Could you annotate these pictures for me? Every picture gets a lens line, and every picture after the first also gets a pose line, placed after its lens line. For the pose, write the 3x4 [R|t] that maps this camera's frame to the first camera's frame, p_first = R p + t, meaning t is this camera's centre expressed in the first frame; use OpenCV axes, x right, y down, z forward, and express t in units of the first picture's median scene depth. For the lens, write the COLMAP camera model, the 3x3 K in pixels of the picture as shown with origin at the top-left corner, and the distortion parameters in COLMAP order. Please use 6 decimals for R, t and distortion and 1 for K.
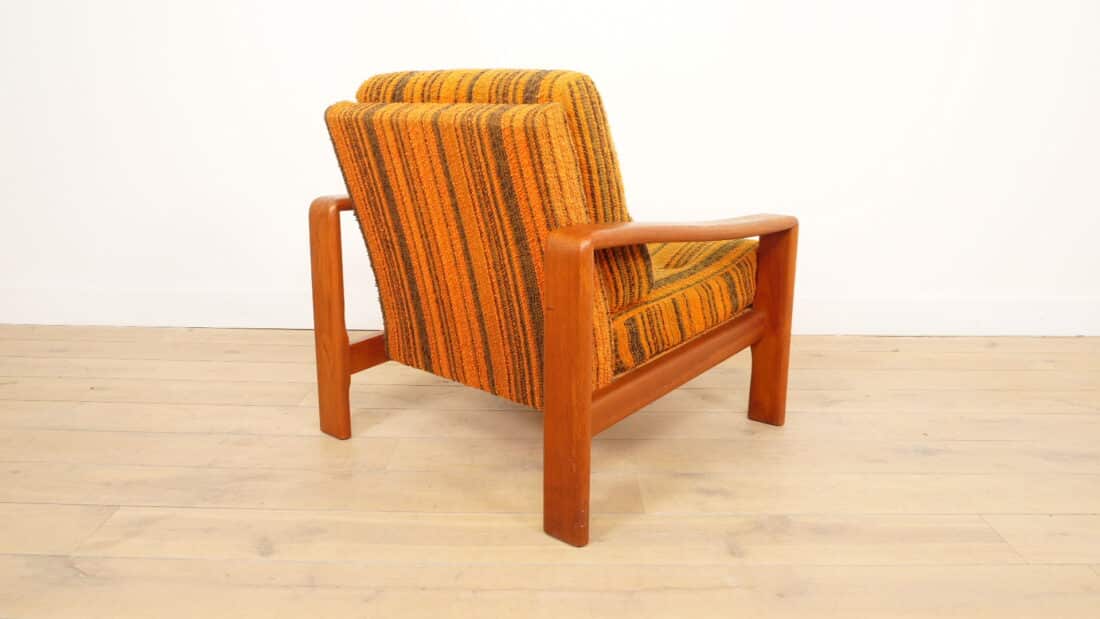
lens RADIAL K [[915.9, 0, 550.2], [0, 915.9, 308.9], [0, 0, 1]] dist [-0.001229, -0.000023]
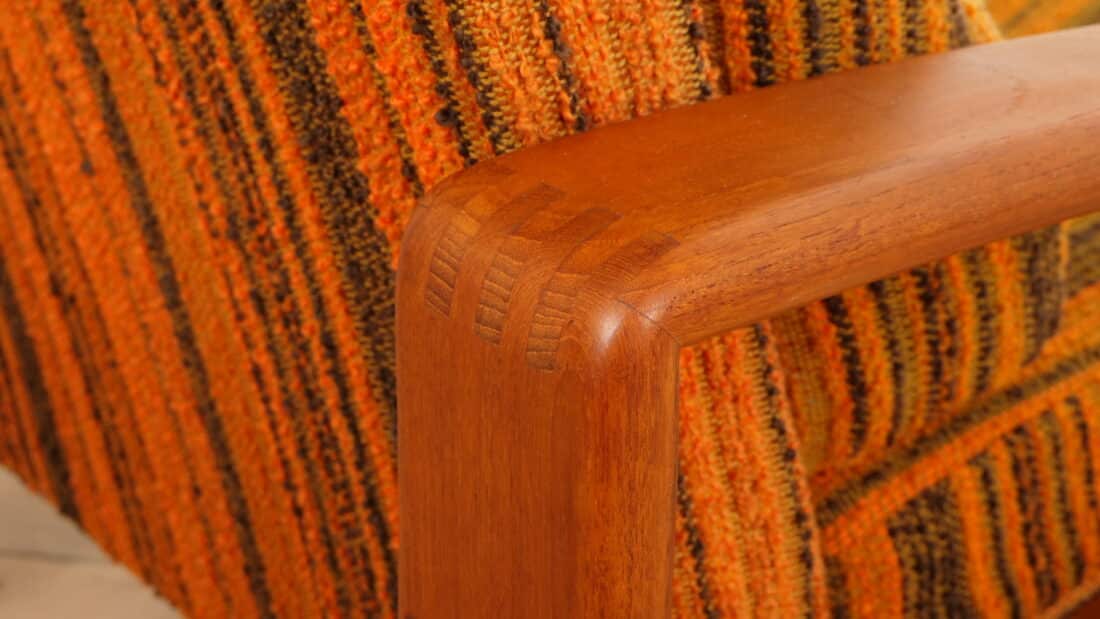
lens RADIAL K [[2075.0, 0, 549.6], [0, 2075.0, 309.6], [0, 0, 1]] dist [0.081970, 0.000000]
pose [[0.991548, 0.069960, -0.109264, 0.054431], [-0.045514, 0.976205, 0.212020, -0.125316], [0.121497, -0.205255, 0.971138, 0.568672]]
